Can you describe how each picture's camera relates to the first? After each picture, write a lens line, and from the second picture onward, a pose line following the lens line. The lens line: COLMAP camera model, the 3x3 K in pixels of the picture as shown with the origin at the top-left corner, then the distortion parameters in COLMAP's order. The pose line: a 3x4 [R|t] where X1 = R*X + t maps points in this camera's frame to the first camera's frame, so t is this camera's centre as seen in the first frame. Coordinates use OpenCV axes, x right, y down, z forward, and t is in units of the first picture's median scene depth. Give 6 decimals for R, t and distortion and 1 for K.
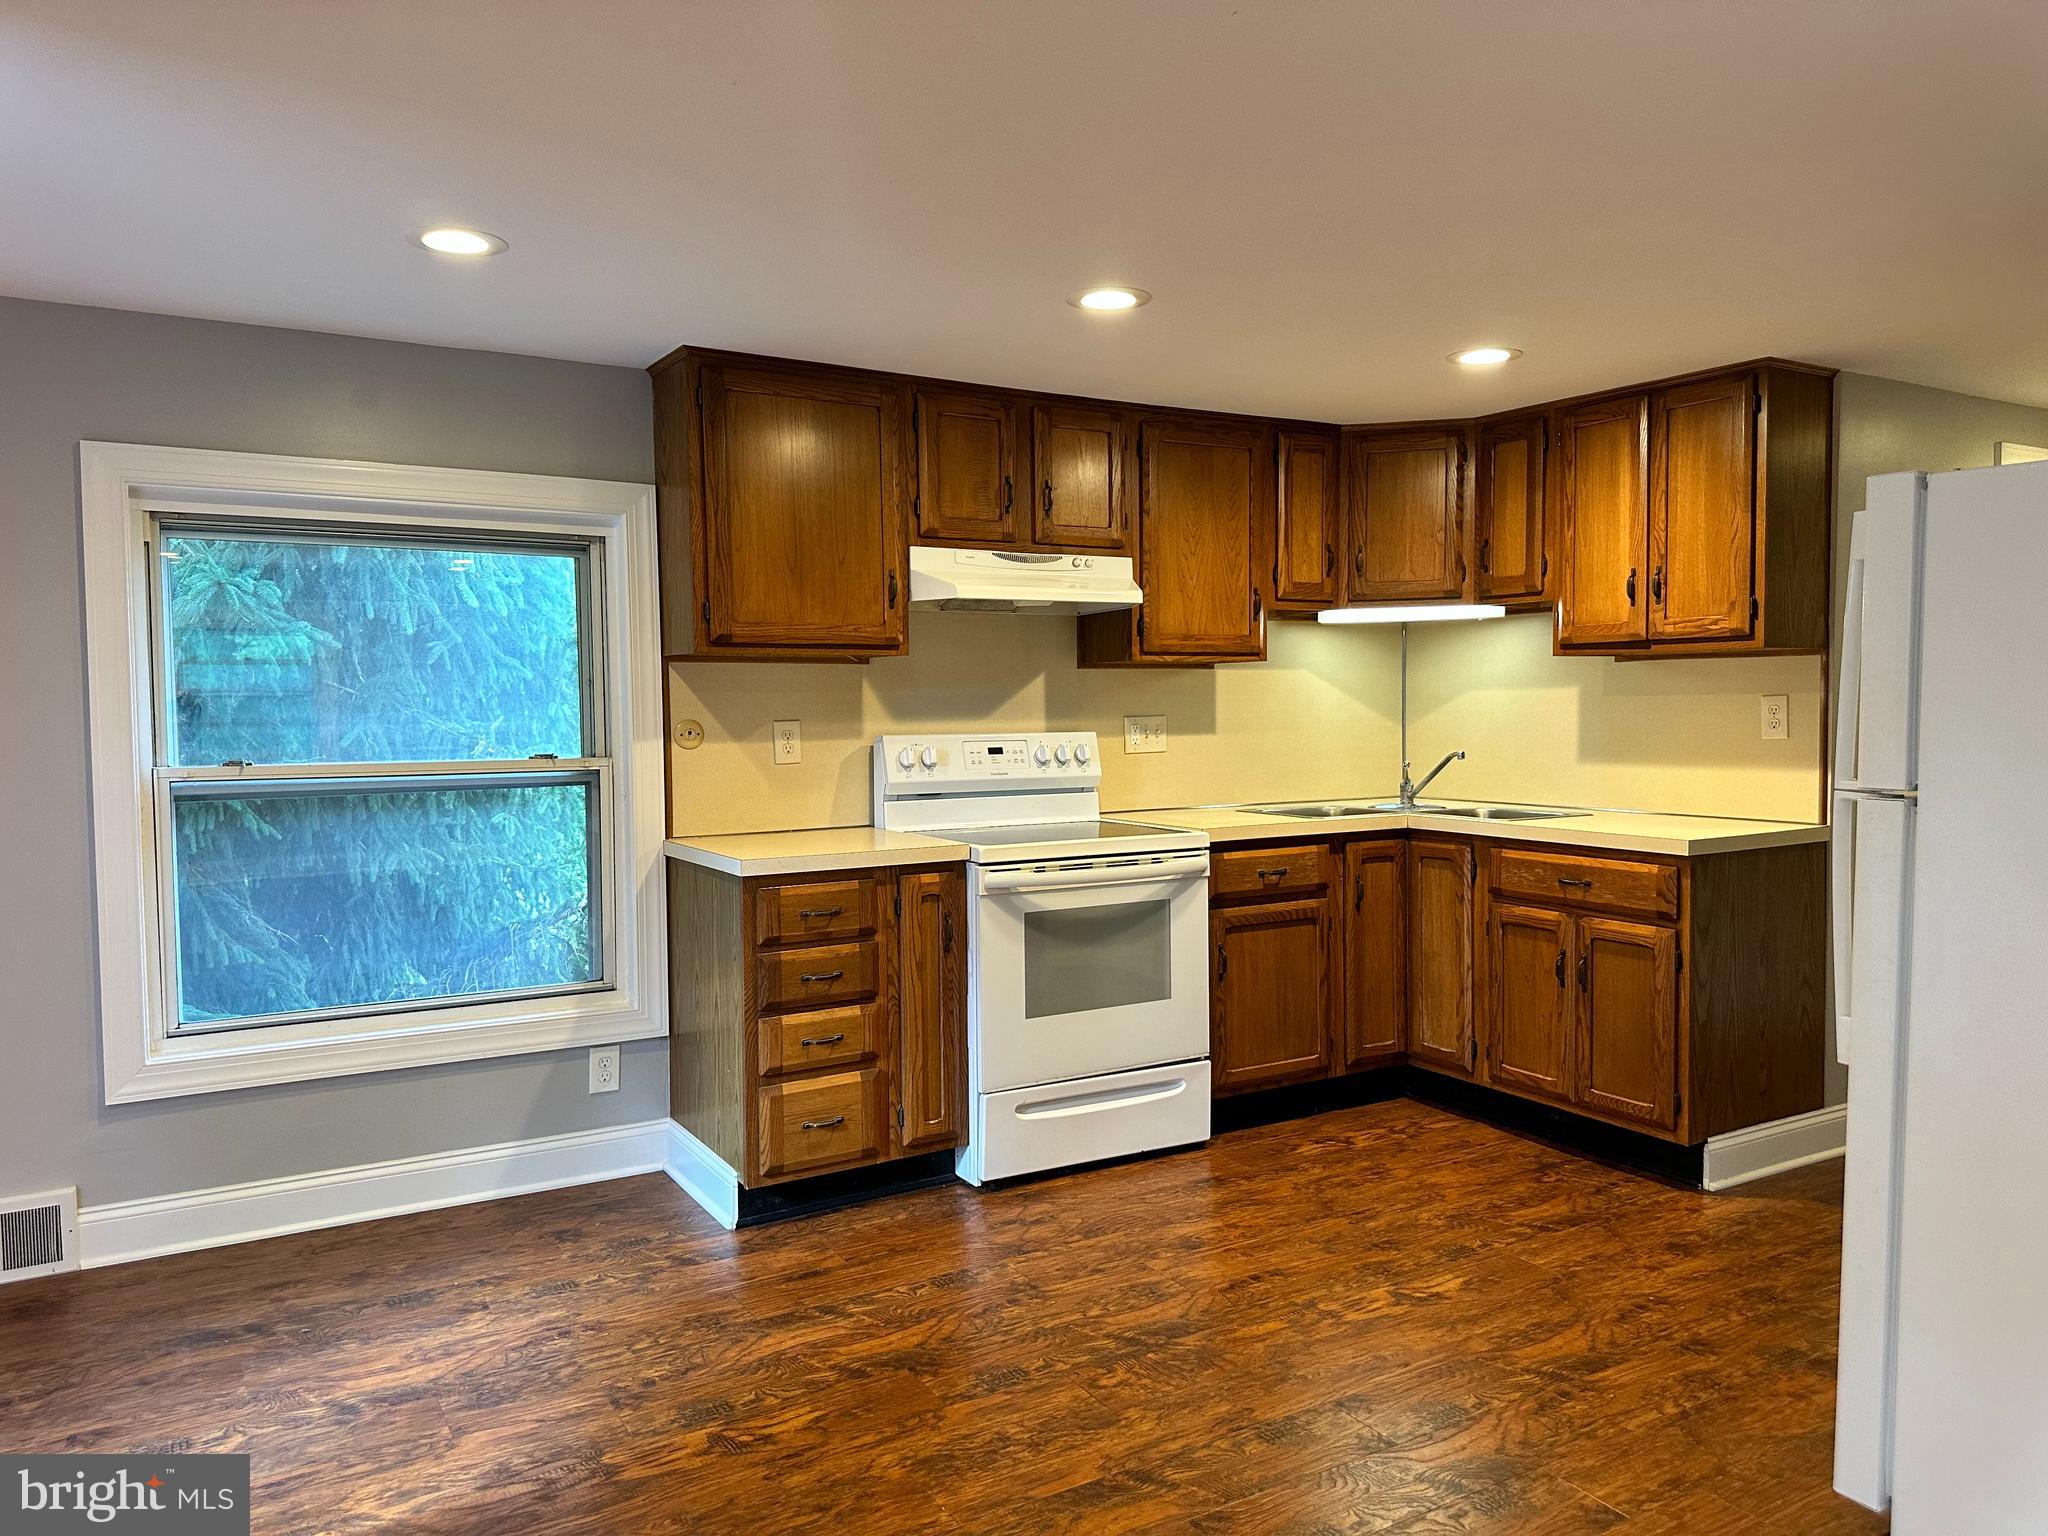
lens RADIAL K [[1434.4, 0, 1030.7], [0, 1434.4, 769.1], [0, 0, 1]] dist [0.161005, -0.302328]
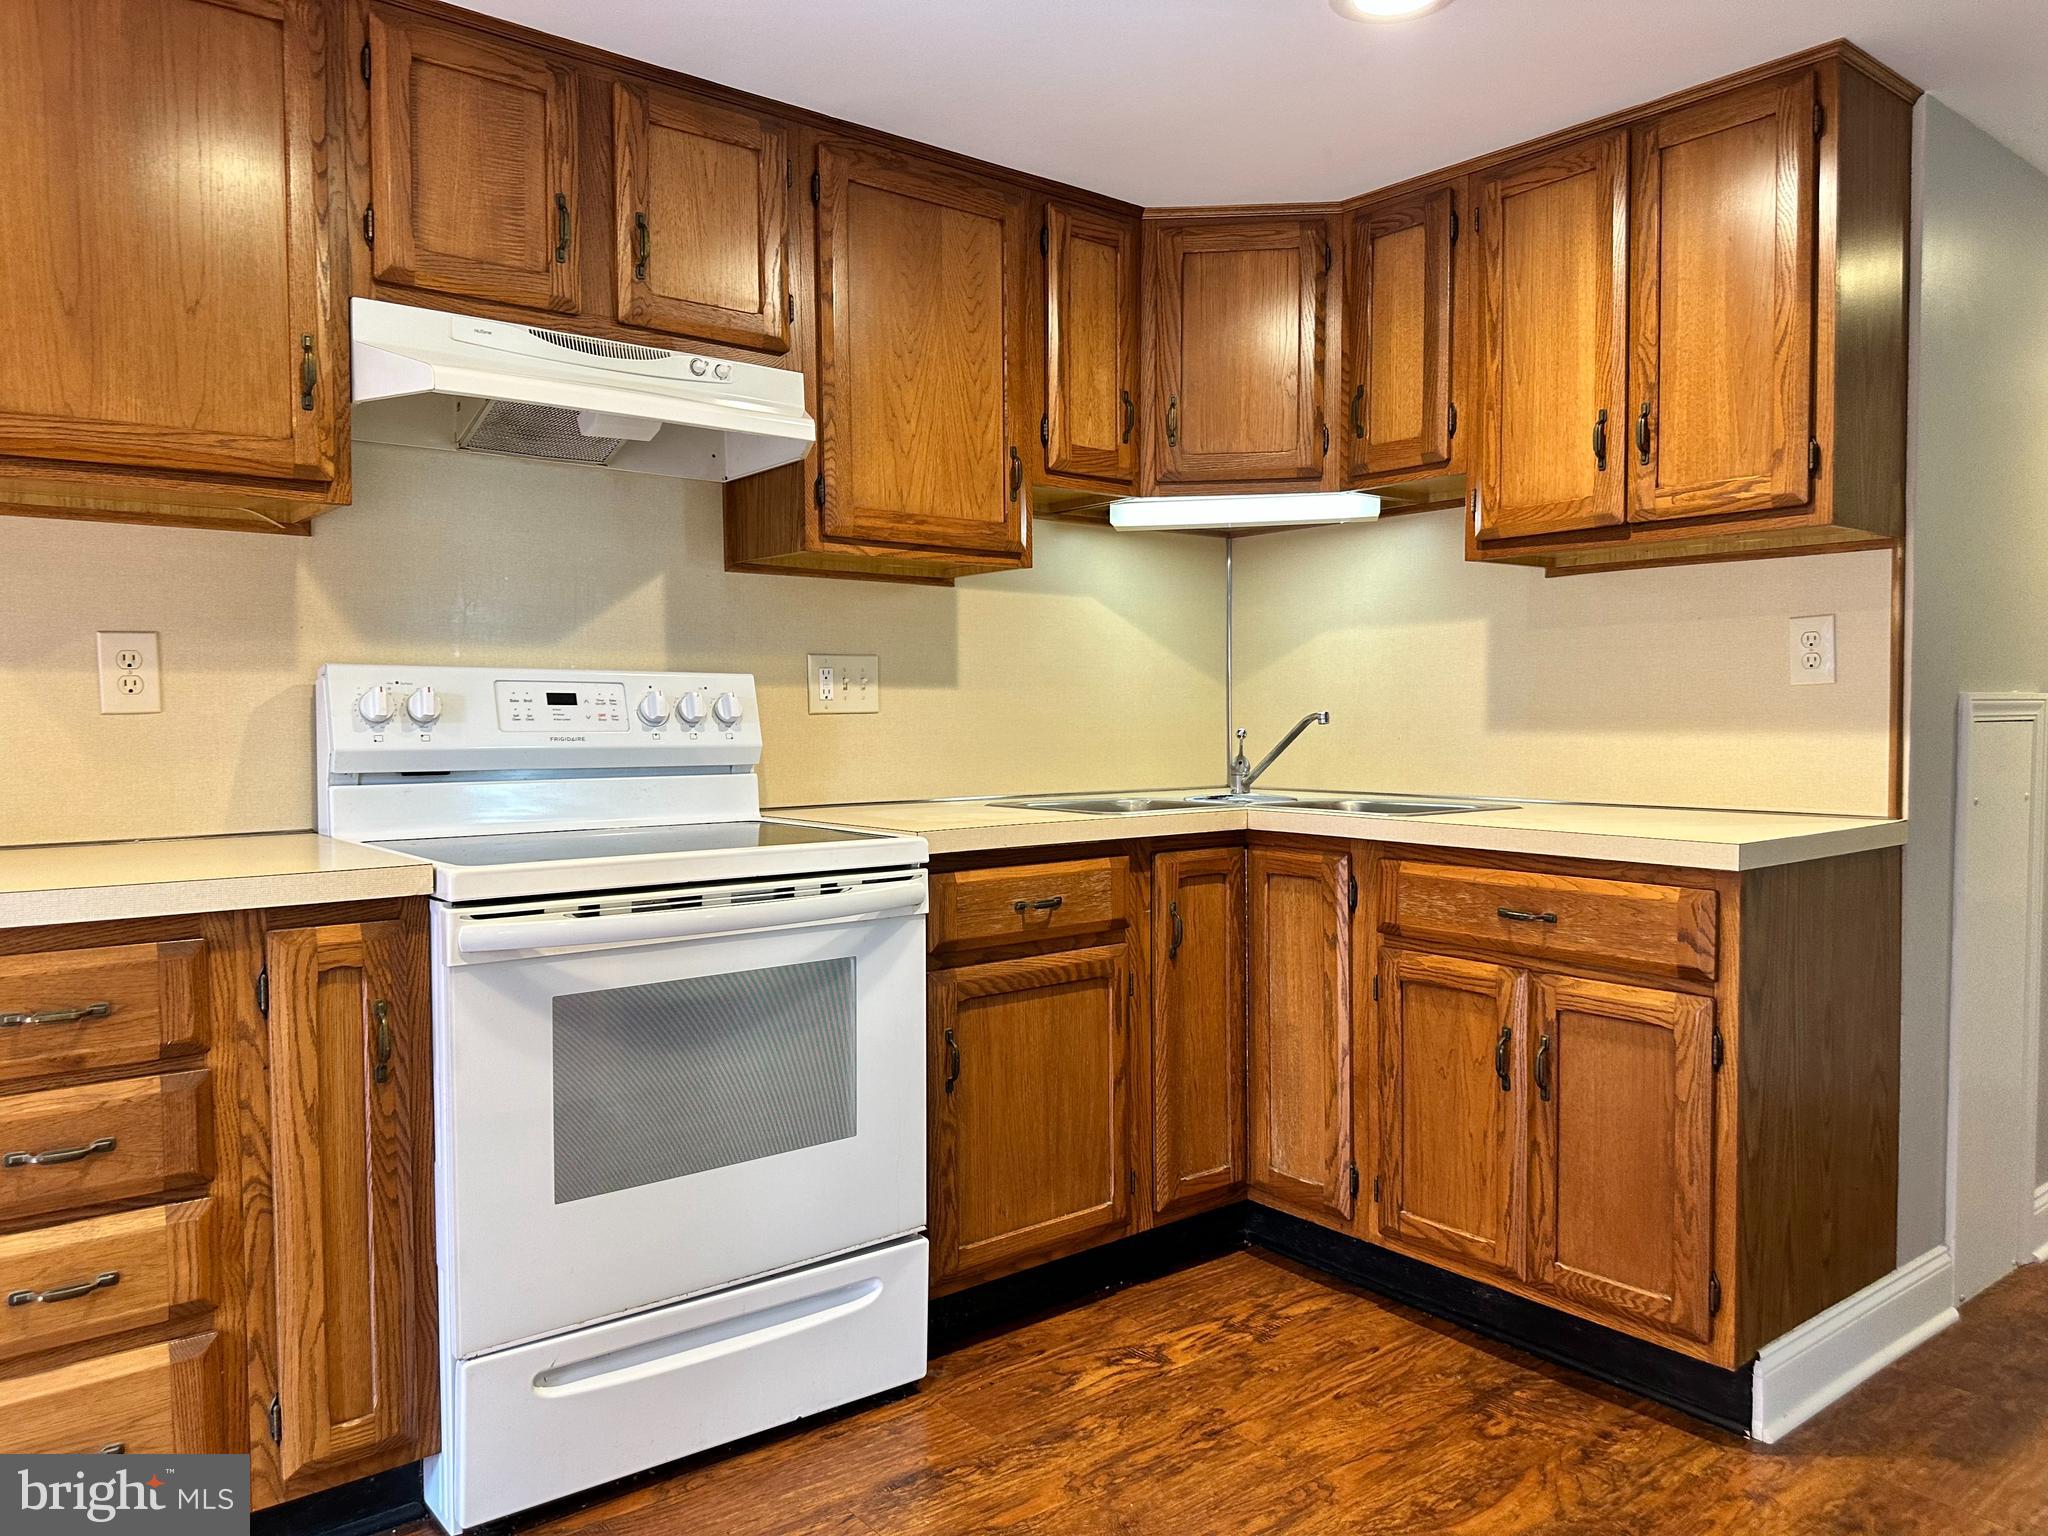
lens RADIAL K [[1434.4, 0, 1030.7], [0, 1434.4, 769.1], [0, 0, 1]] dist [0.161005, -0.302328]
pose [[0.989602, 0.000550, 0.143835, 0.083637], [0.000802, 0.999956, -0.009335, 0.022500], [-0.143833, 0.009353, 0.989558, 0.433456]]
